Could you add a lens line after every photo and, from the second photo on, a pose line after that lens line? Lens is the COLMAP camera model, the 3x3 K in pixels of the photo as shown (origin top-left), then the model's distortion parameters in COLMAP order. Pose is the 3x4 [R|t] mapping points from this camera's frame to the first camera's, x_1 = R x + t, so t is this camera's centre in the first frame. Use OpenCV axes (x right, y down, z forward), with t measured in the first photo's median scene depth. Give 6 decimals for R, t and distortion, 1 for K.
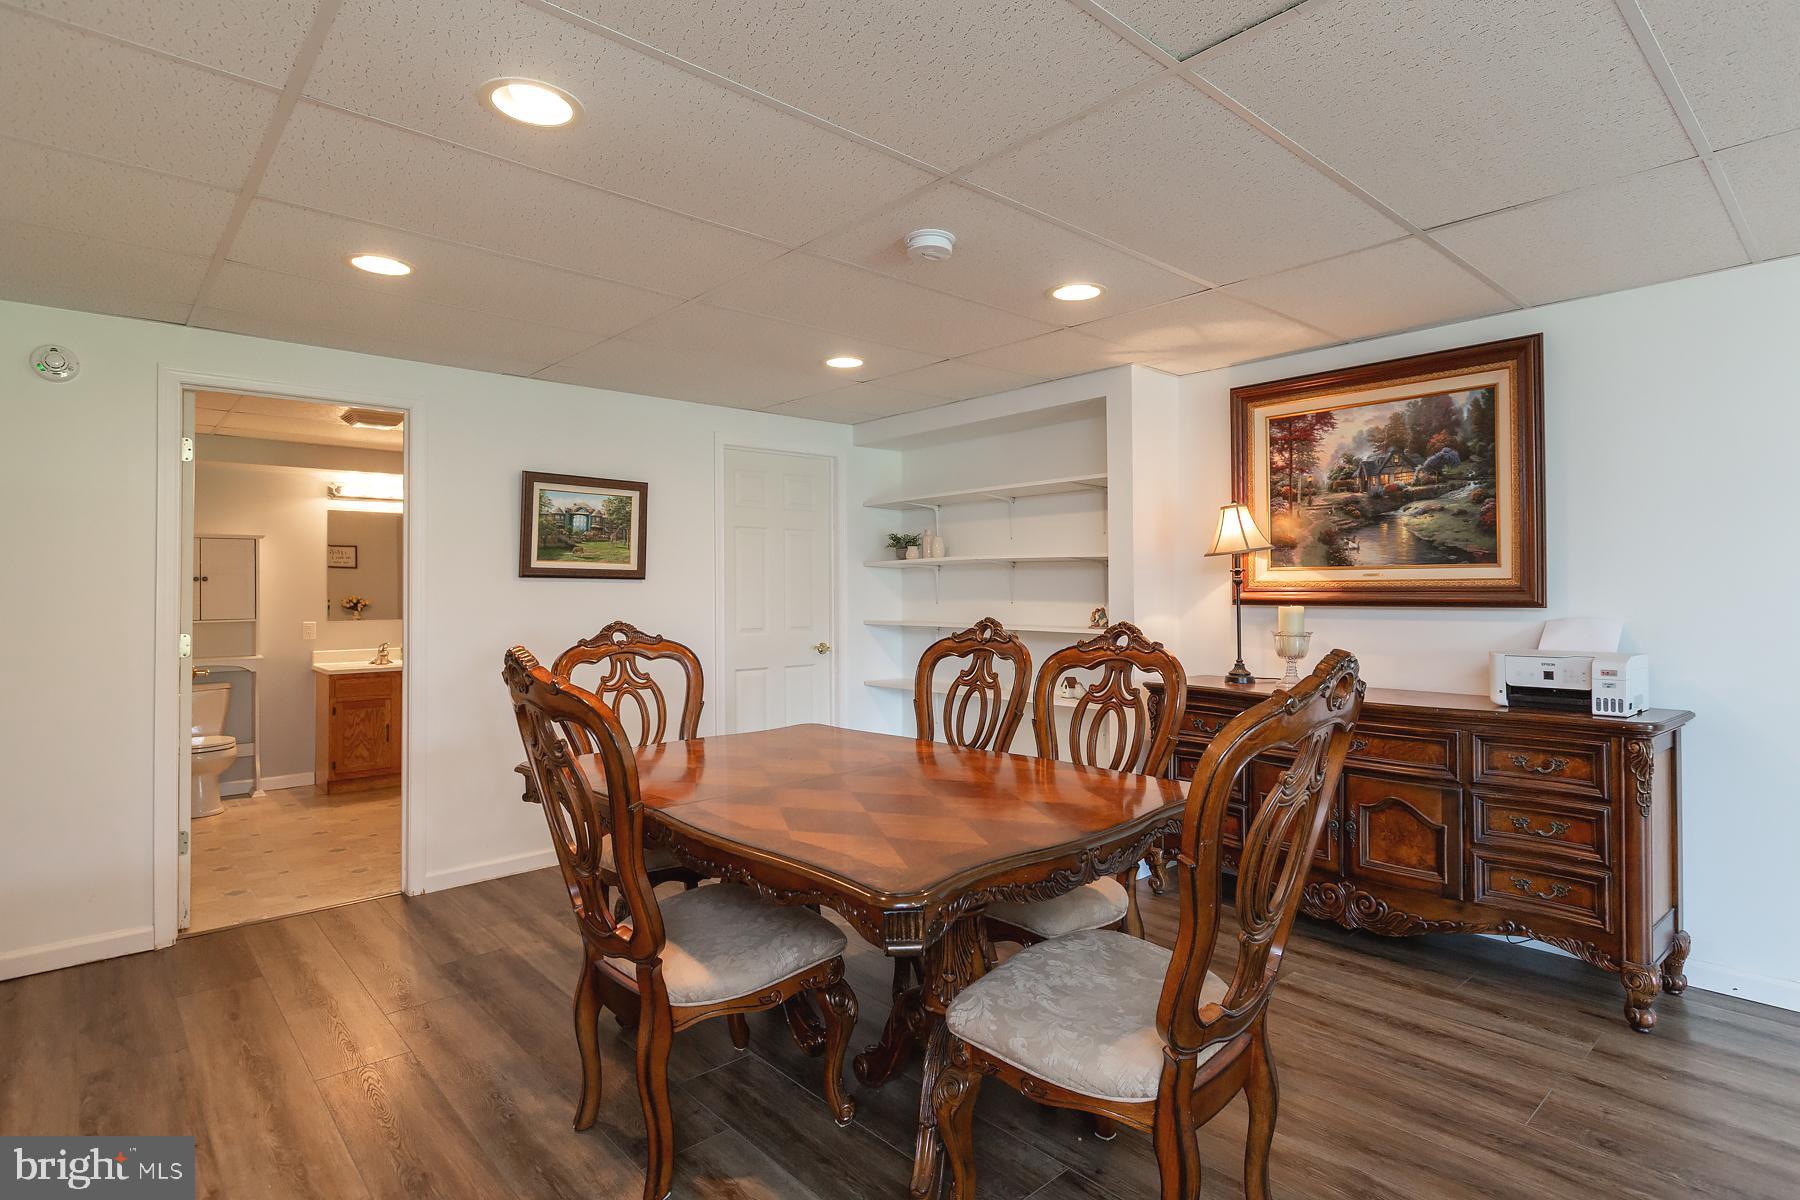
lens RADIAL K [[935.3, 0, 934.0], [0, 935.3, 578.6], [0, 0, 1]] dist [-0.002766, -0.000498]
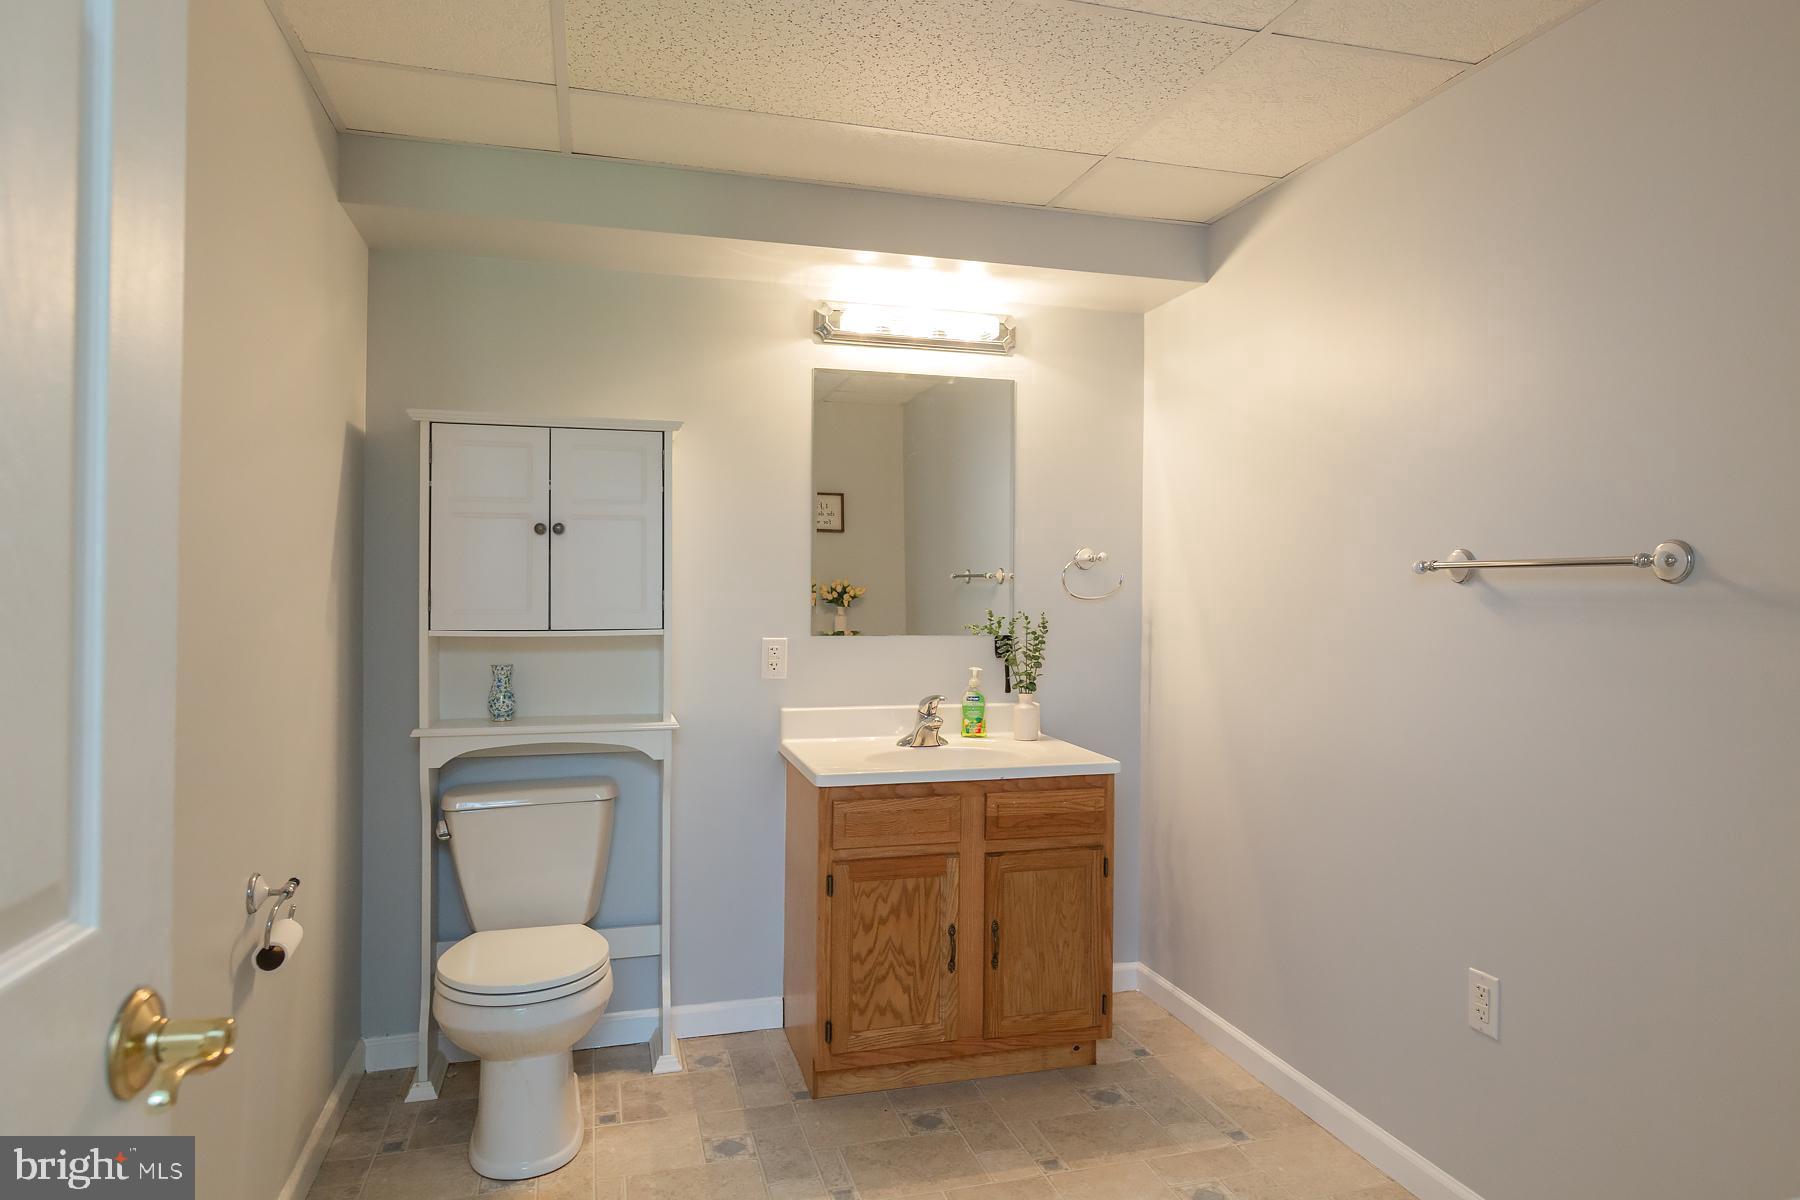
lens RADIAL K [[1091.3, 0, 906.7], [0, 1091.3, 587.2], [0, 0, 1]] dist [-0.003053, 0.000280]
pose [[0.893970, 0.015523, -0.447858, -0.414717], [-0.008229, 0.999800, 0.018227, 0.015208], [0.448051, -0.012609, 0.893919, 0.615523]]
